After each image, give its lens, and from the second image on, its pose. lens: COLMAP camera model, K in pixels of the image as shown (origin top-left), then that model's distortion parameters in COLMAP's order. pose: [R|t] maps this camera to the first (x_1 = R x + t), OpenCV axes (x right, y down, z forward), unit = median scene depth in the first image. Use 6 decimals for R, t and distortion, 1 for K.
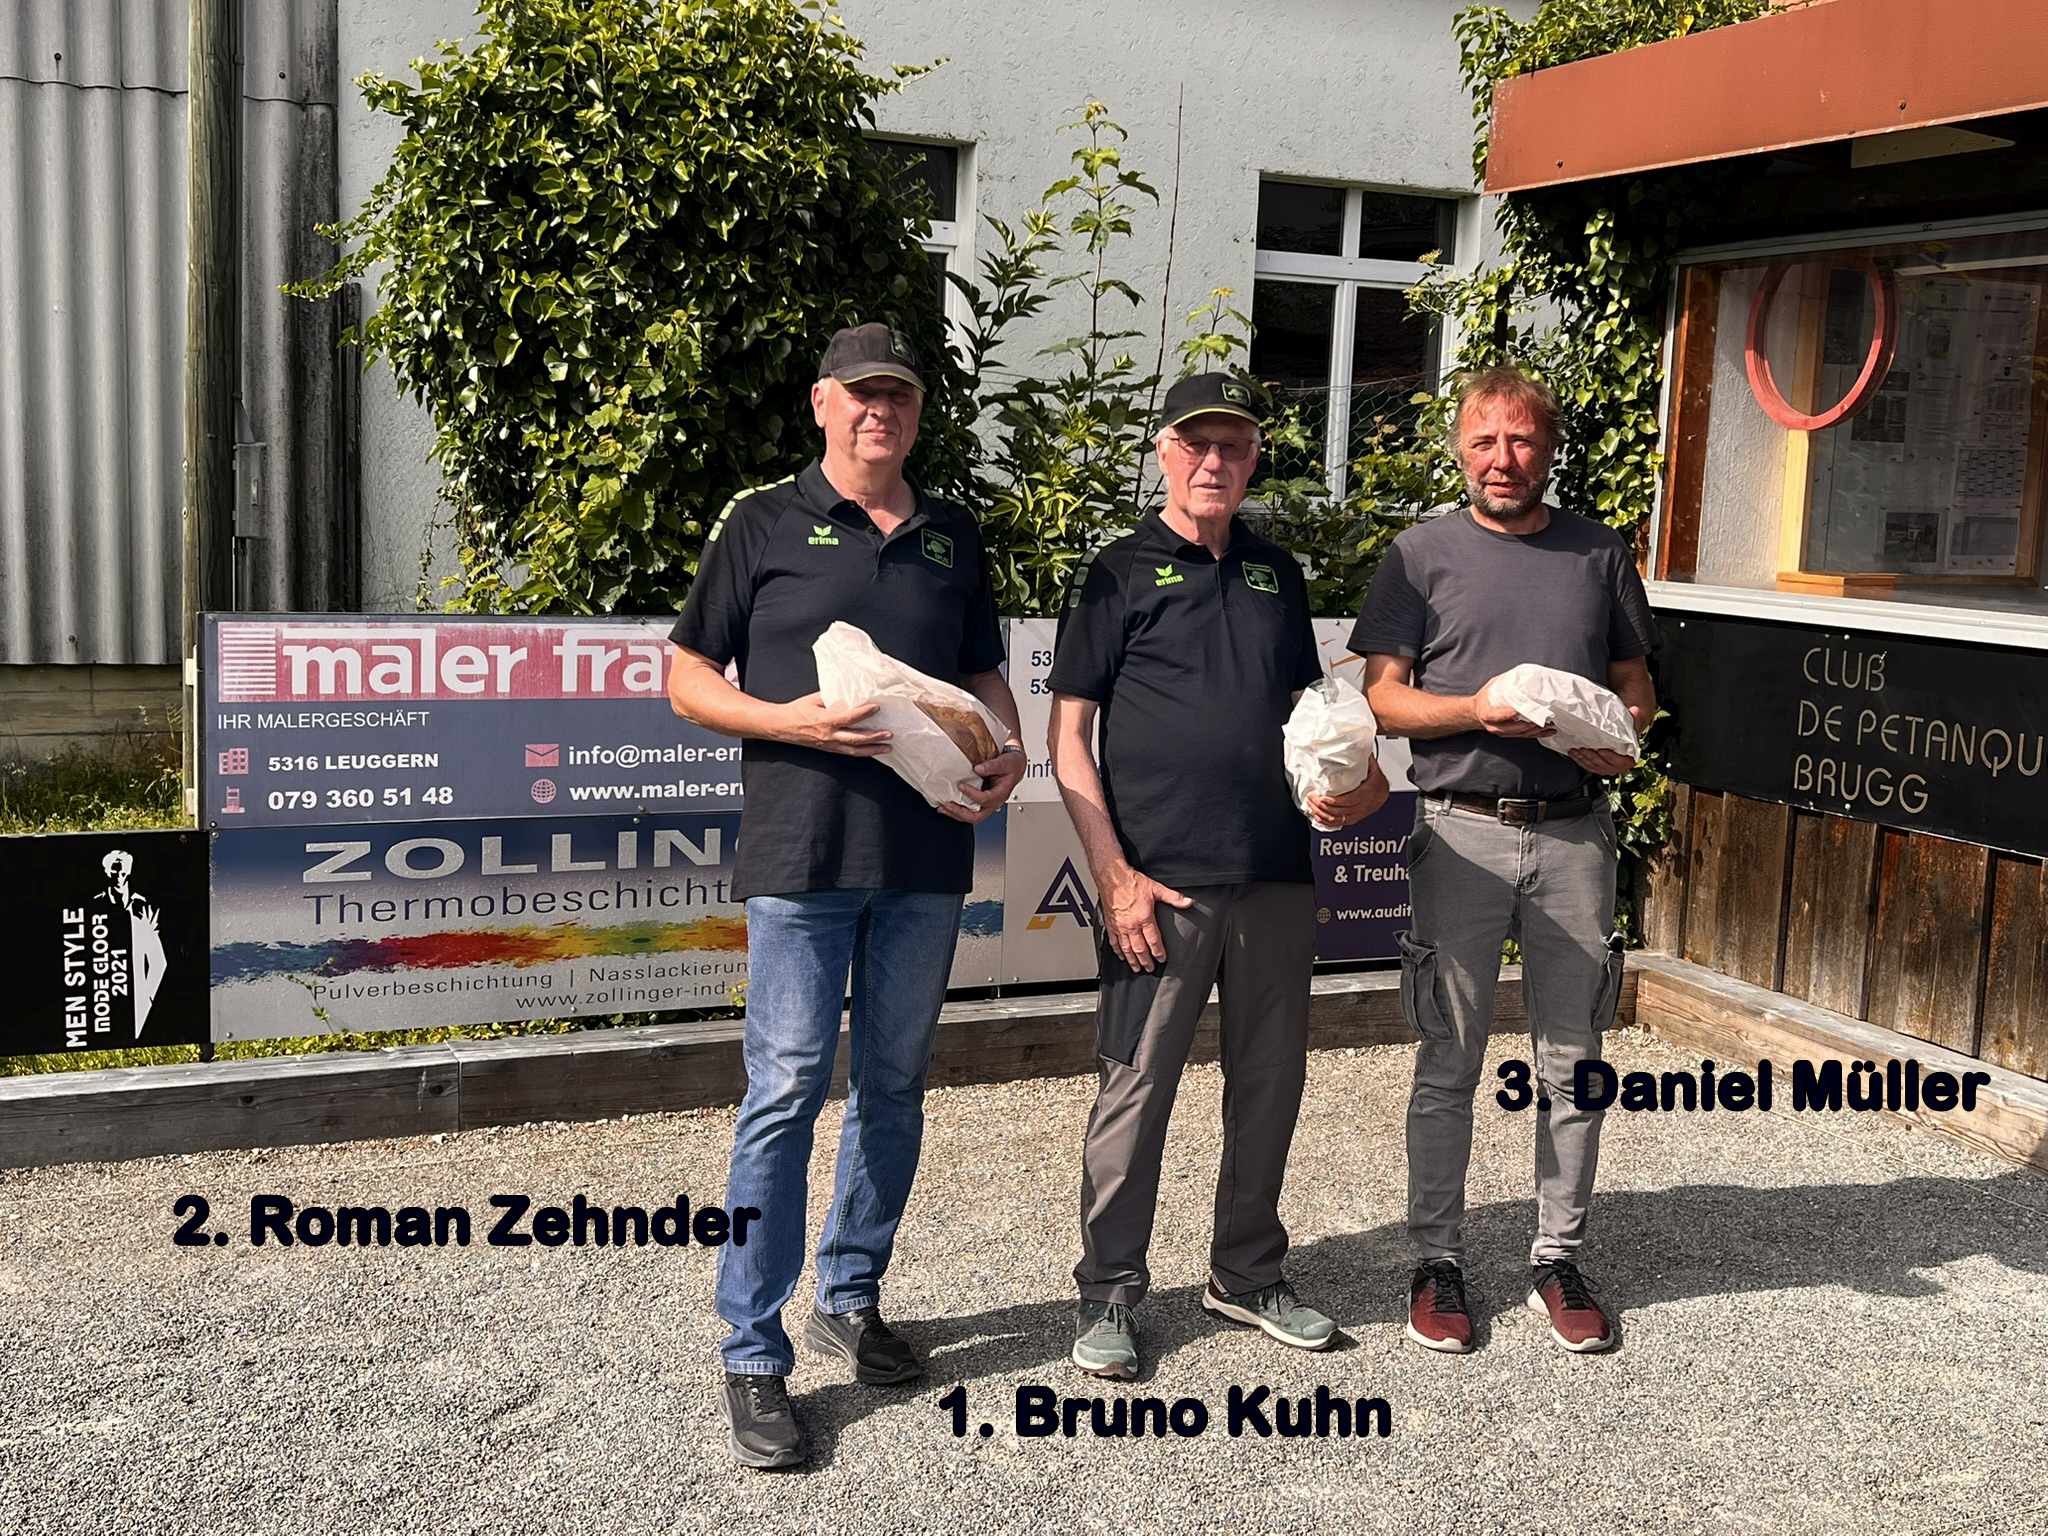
lens RADIAL K [[2192.4, 0, 1025.2], [0, 2192.4, 773.3], [0, 0, 1]] dist [0.018066, 0.000000]
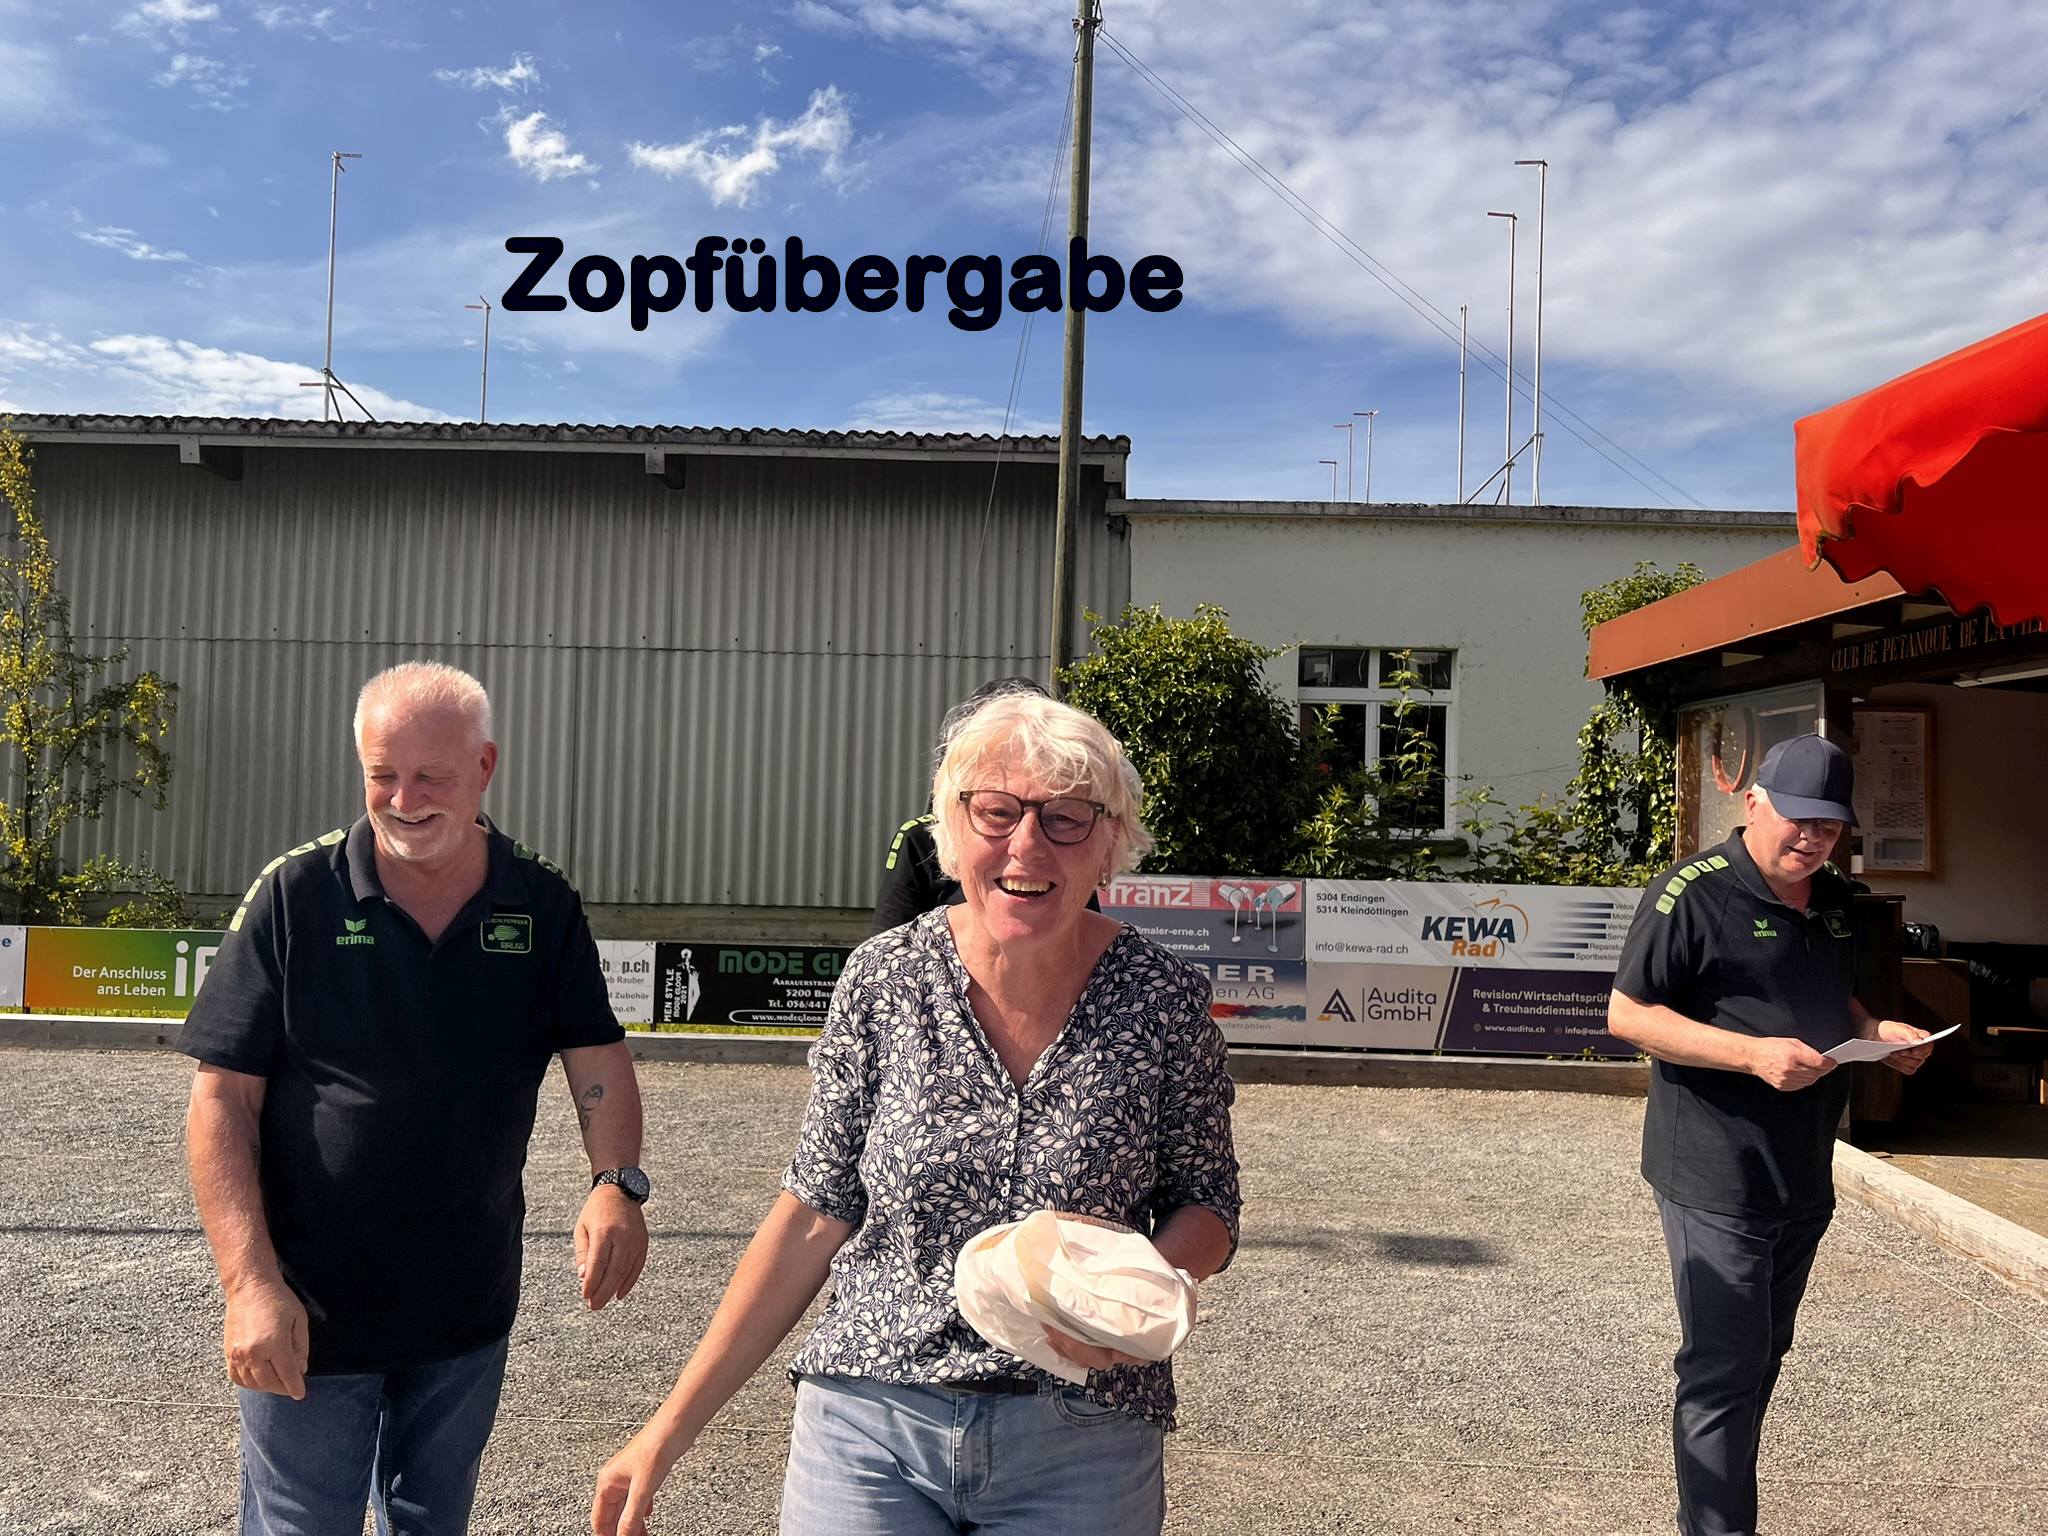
lens RADIAL K [[1509.2, 0, 1022.3], [0, 1509.2, 763.2], [0, 0, 1]] dist [0.033510, -0.053557]
pose [[0.876534, -0.025405, -0.480670, 0.462302], [-0.061900, 0.984365, -0.164906, 0.083004], [0.477344, 0.174299, 0.861256, -0.490646]]
